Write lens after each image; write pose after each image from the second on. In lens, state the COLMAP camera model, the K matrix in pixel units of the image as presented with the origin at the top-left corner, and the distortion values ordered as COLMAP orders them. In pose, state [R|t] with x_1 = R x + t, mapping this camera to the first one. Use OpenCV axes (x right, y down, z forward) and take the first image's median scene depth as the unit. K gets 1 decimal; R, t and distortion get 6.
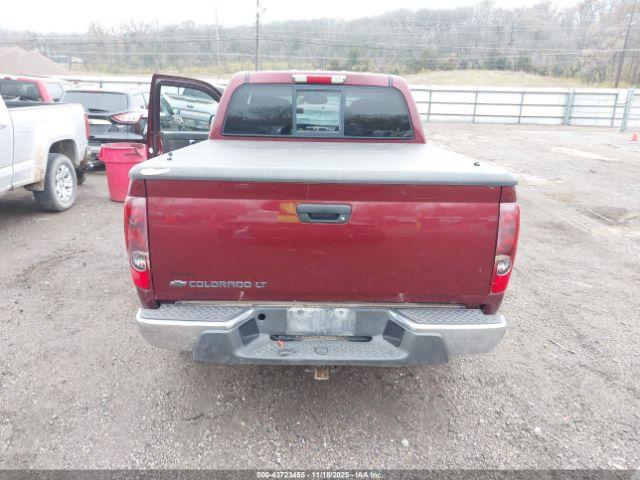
lens RADIAL K [[504.4, 0, 322.5], [0, 504.4, 224.4], [0, 0, 1]] dist [0.063360, -0.075027]
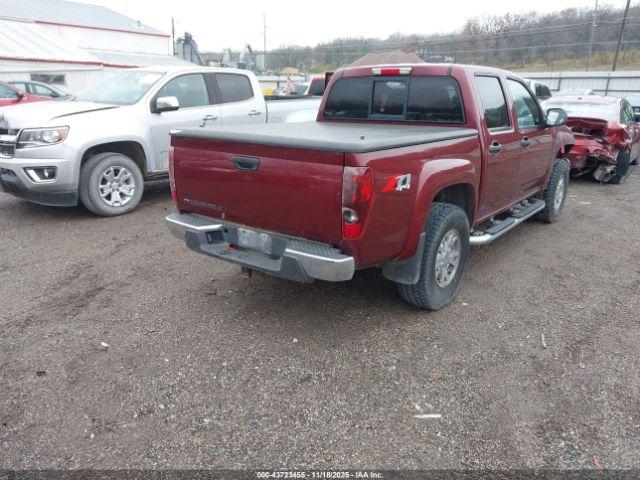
lens RADIAL K [[504.4, 0, 322.5], [0, 504.4, 224.4], [0, 0, 1]] dist [0.063360, -0.075027]
pose [[0.783134, 0.146893, -0.604255, 1.019777], [-0.141935, 0.988274, 0.056293, 0.036097], [0.605438, 0.041680, 0.794800, -0.038871]]
